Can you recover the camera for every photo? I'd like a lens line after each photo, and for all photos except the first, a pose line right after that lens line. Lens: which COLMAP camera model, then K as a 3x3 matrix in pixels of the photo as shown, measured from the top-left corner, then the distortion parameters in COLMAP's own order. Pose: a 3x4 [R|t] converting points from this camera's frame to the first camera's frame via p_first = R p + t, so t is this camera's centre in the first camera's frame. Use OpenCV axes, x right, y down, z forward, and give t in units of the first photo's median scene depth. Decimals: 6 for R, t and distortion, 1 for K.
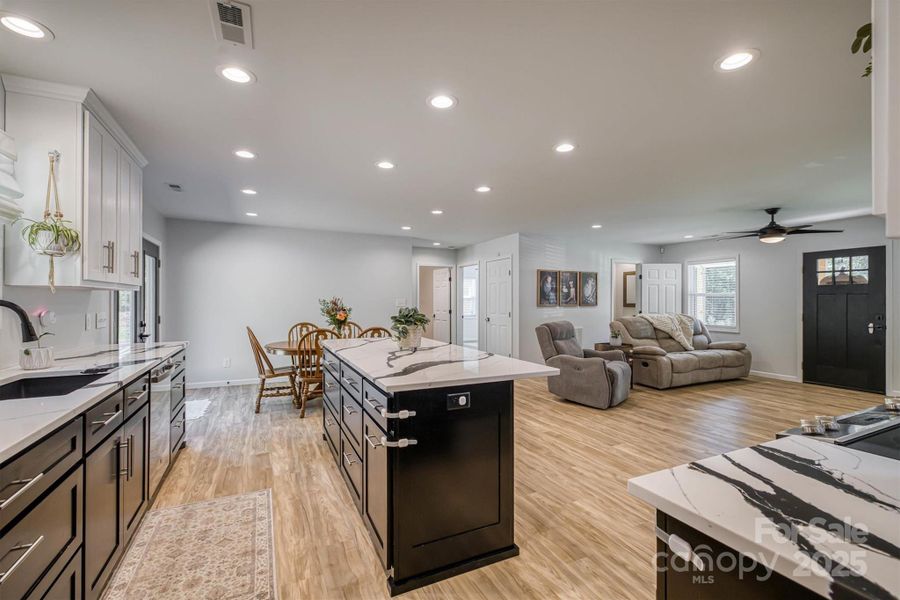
lens RADIAL K [[401.0, 0, 451.4], [0, 401.0, 300.1], [0, 0, 1]] dist [0.001165, 0.002223]
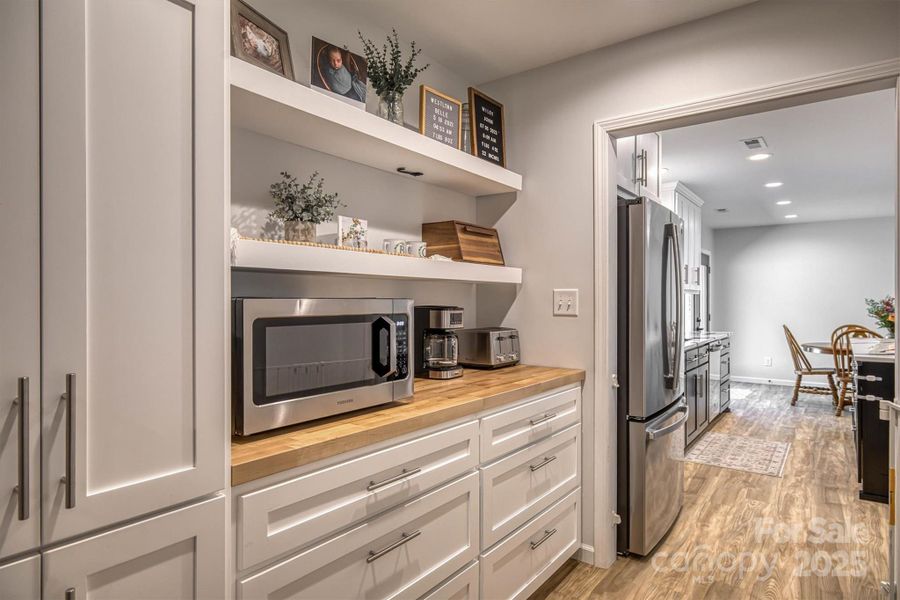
lens RADIAL K [[520.2, 0, 444.4], [0, 520.2, 304.7], [0, 0, 1]] dist [-0.011265, 0.000237]
pose [[0.461934, 0.001210, -0.886914, 0.393412], [0.004094, 0.999986, 0.003497, 0.003324], [0.886905, -0.005246, 0.461922, -0.586213]]
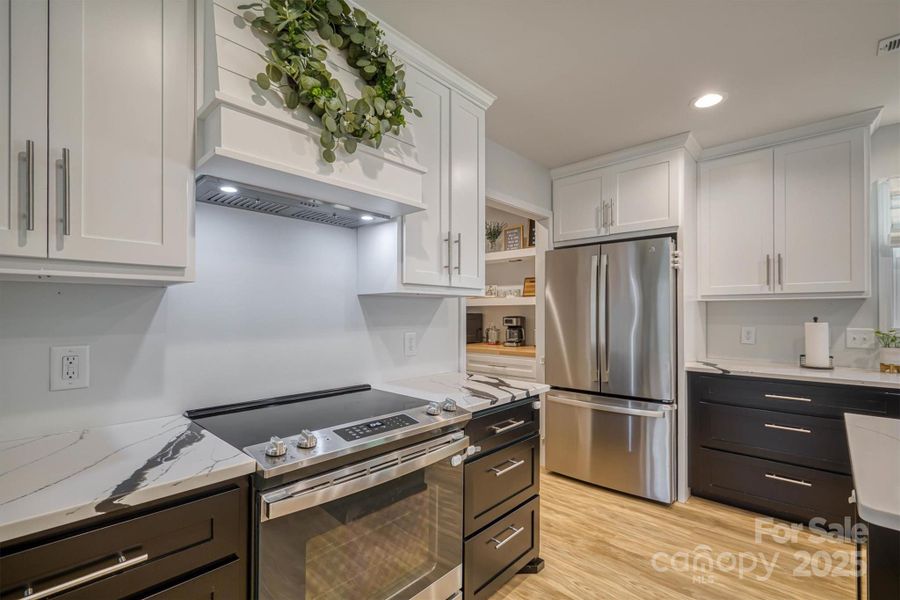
lens RADIAL K [[401.0, 0, 448.2], [0, 401.0, 307.5], [0, 0, 1]] dist [0.001165, 0.002223]
pose [[-0.927979, -0.008050, -0.372545, 0.432859], [-0.000934, 0.999814, -0.019277, 0.004163], [0.372631, -0.017540, -0.927814, 0.693786]]
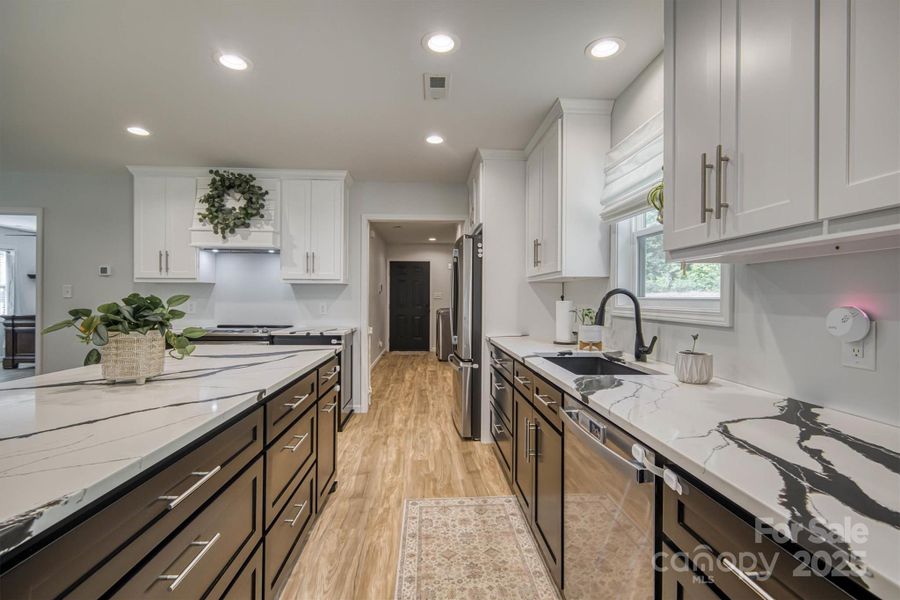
lens RADIAL K [[401.0, 0, 447.5], [0, 401.0, 296.9], [0, 0, 1]] dist [0.001165, 0.002223]
pose [[-0.926049, -0.006345, 0.377349, -0.516286], [-0.008899, 0.999948, -0.005025, 0.015362], [-0.377297, -0.008011, -0.926058, 1.057385]]
